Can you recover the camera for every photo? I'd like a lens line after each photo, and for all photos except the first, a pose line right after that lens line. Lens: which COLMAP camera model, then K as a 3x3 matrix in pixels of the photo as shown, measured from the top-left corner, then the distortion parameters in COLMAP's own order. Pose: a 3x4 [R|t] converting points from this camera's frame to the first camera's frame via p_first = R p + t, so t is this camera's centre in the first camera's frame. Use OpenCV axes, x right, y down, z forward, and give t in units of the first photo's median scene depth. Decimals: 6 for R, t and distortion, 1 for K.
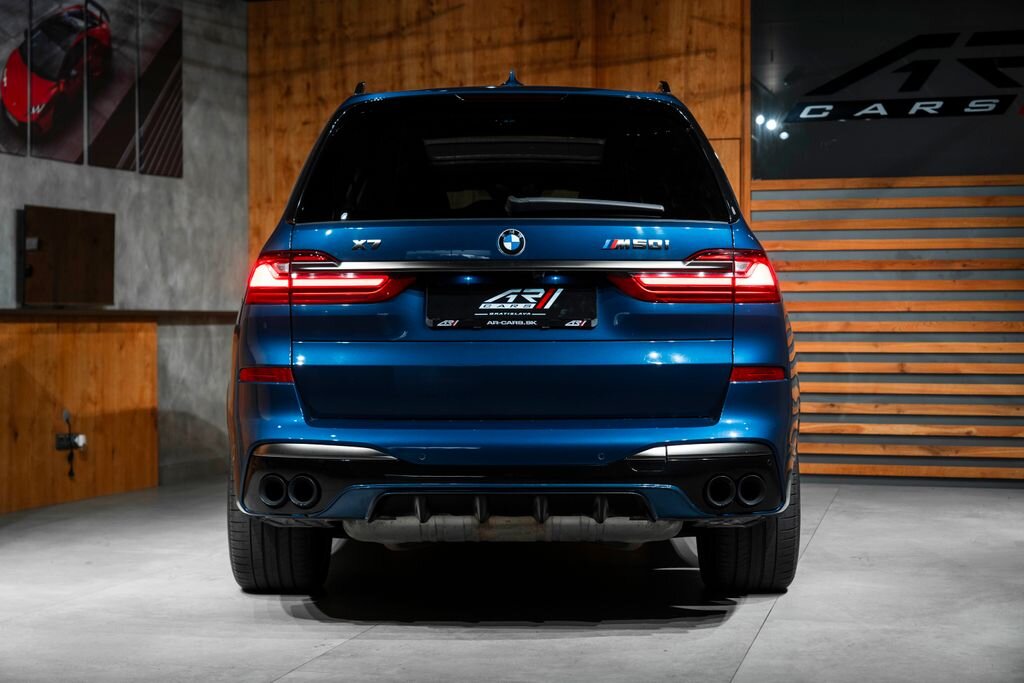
lens RADIAL K [[1944.0, 0, 515.7], [0, 1944.0, 337.1], [0, 0, 1]] dist [0.088360, 0.000000]
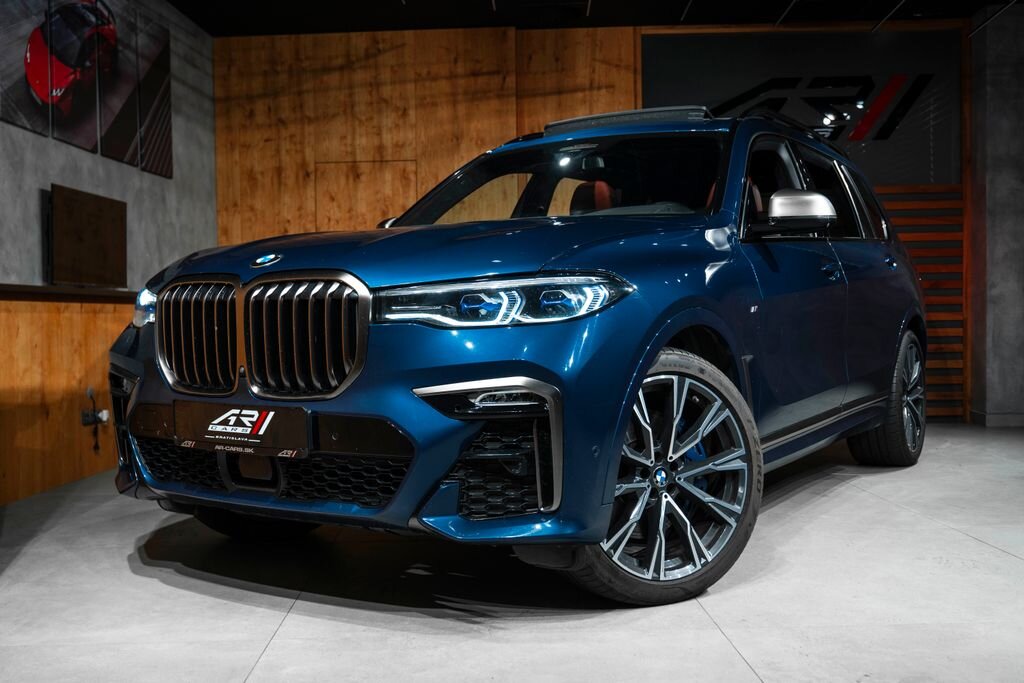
lens RADIAL K [[1021.6, 0, 511.2], [0, 1021.6, 347.1], [0, 0, 1]] dist [0.013246, 0.000000]
pose [[0.961649, -0.022241, 0.273381, -0.148251], [0.017855, 0.999669, 0.018523, 0.009124], [-0.273702, -0.012931, 0.961728, 0.375797]]
